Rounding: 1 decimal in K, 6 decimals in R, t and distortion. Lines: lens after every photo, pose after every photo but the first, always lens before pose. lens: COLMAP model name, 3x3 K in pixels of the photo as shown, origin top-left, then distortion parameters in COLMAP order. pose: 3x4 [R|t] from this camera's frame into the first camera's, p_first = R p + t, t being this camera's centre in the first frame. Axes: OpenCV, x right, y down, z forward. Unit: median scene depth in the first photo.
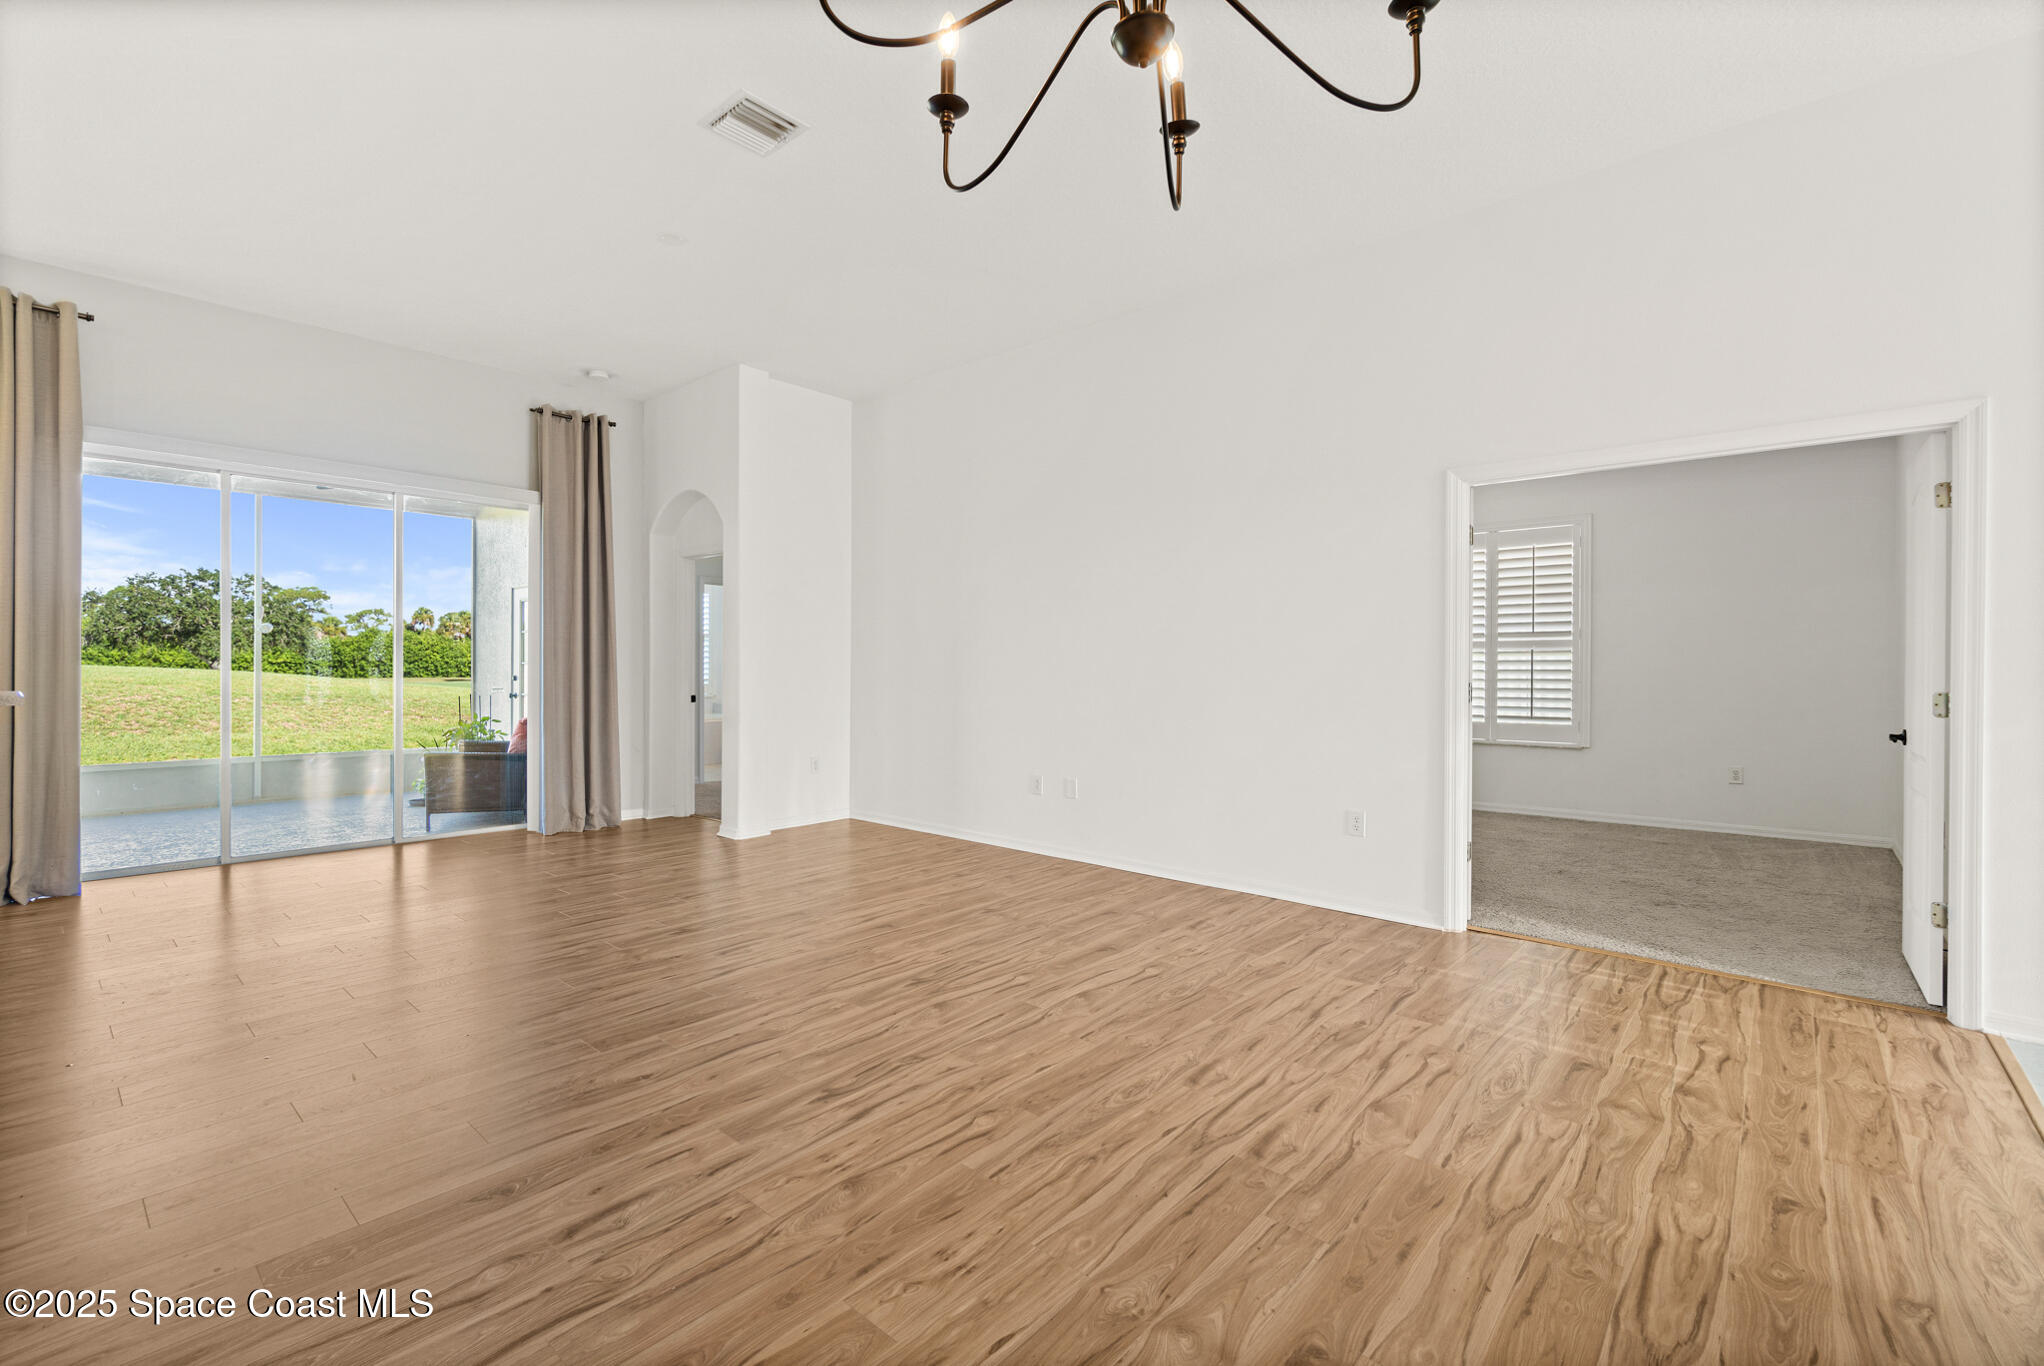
lens RADIAL K [[889.4, 0, 983.3], [0, 889.4, 676.1], [0, 0, 1]] dist [-0.005120, 0.001243]
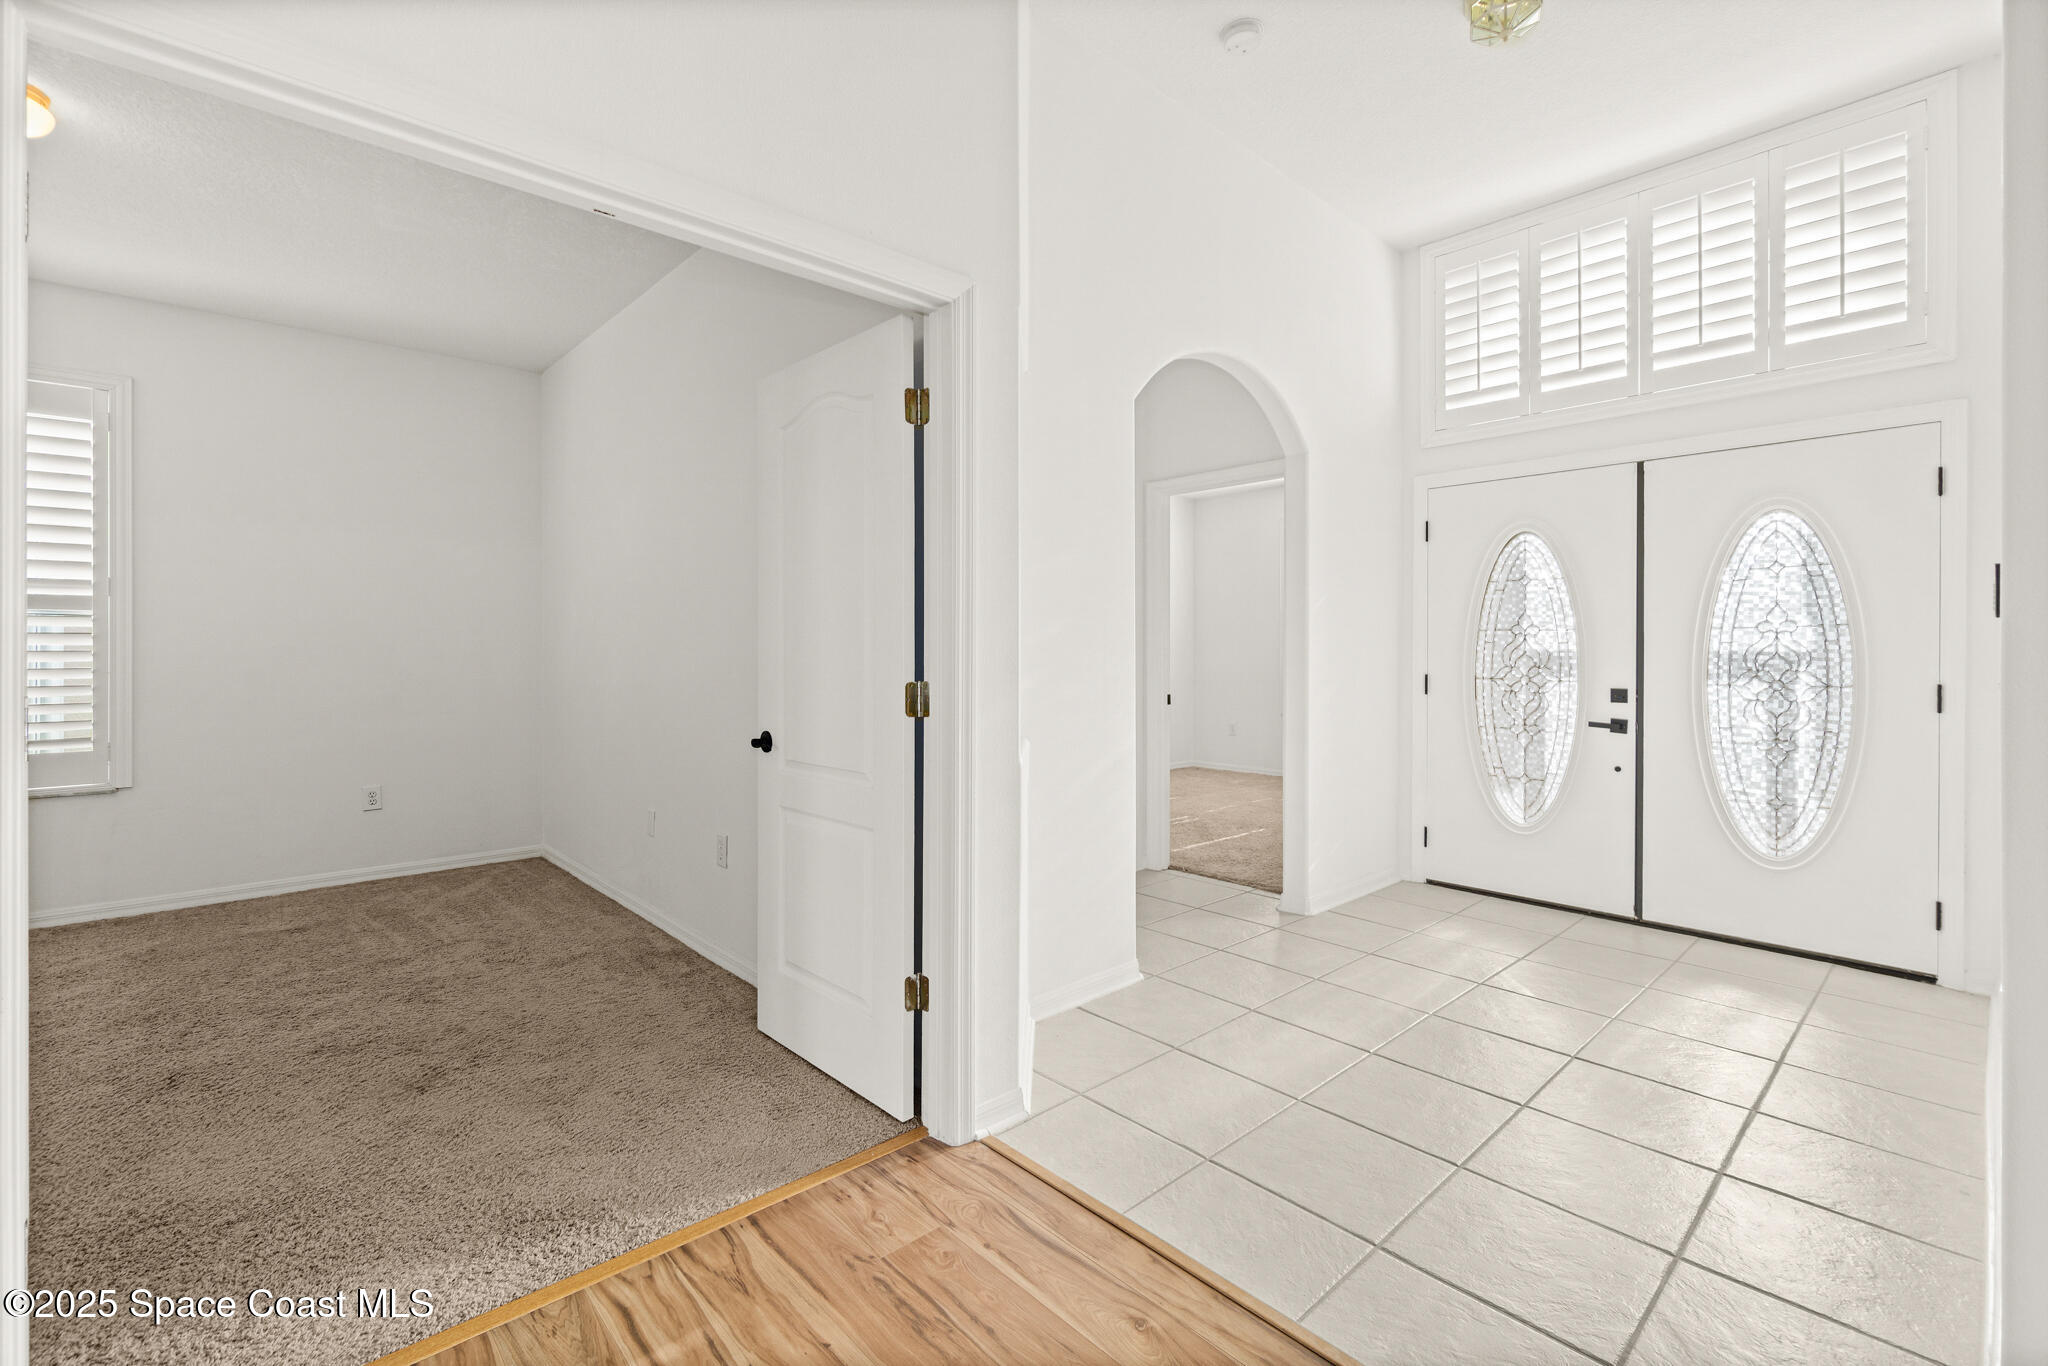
lens RADIAL K [[888.2, 0, 1024.4], [0, 888.2, 654.4], [0, 0, 1]] dist [-0.001853, 0.000568]
pose [[0.079811, -0.009107, 0.996768, 0.462505], [0.005279, 0.999948, 0.008714, -0.018545], [-0.996796, 0.004566, 0.079855, 1.072710]]
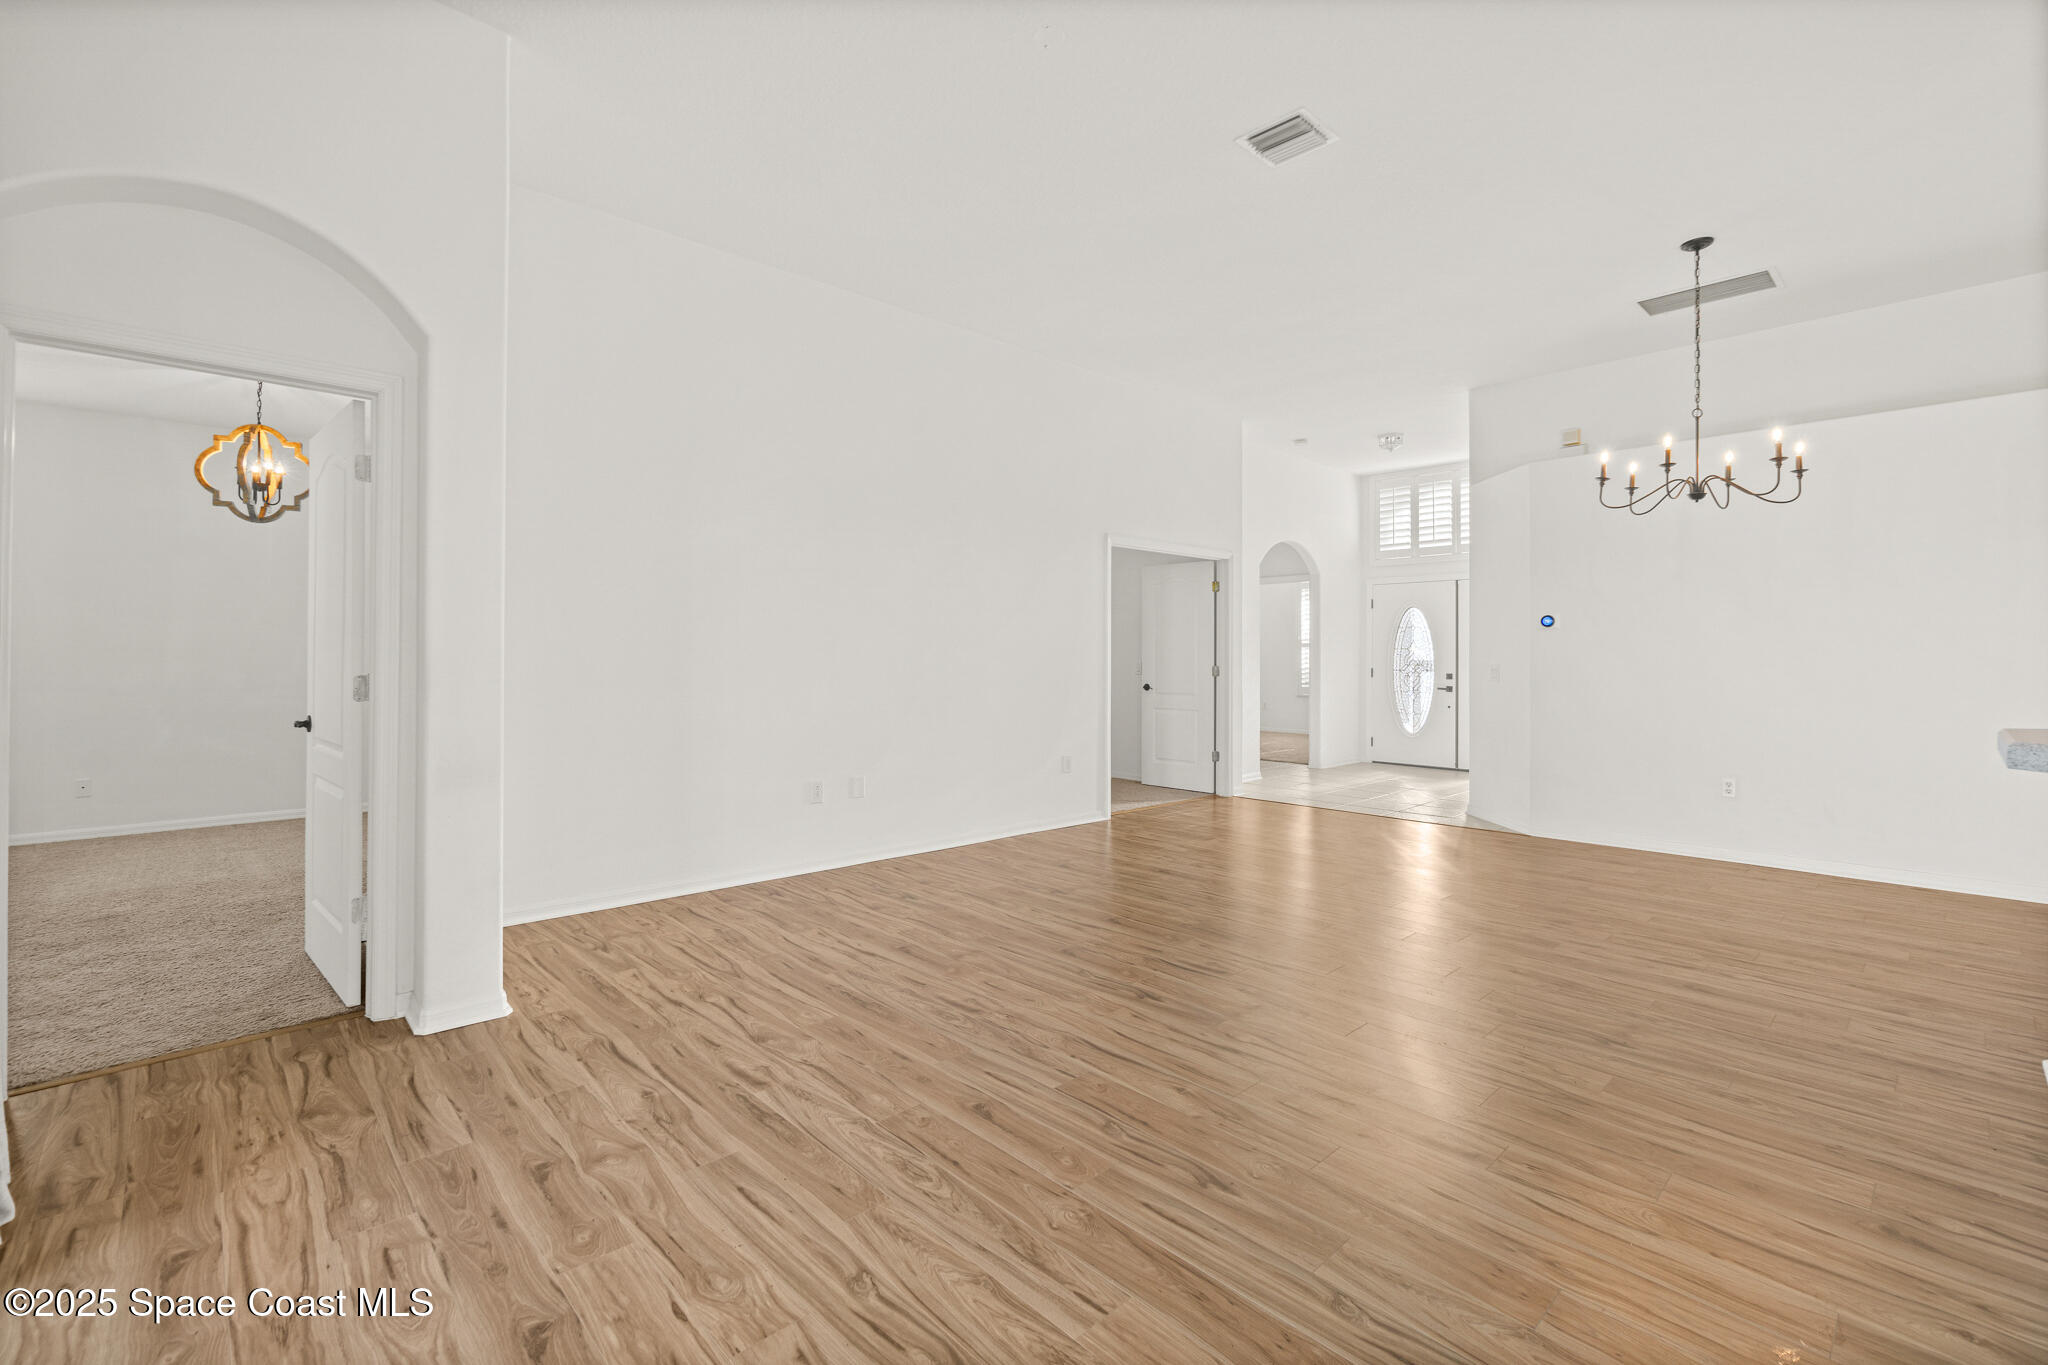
lens RADIAL K [[888.2, 0, 1008.5], [0, 888.2, 652.5], [0, 0, 1]] dist [-0.001853, 0.000568]
pose [[0.084428, 0.003975, 0.996422, -1.777198], [0.002824, 0.999987, -0.004228, -0.018992], [-0.996426, 0.003171, 0.084415, 1.692722]]
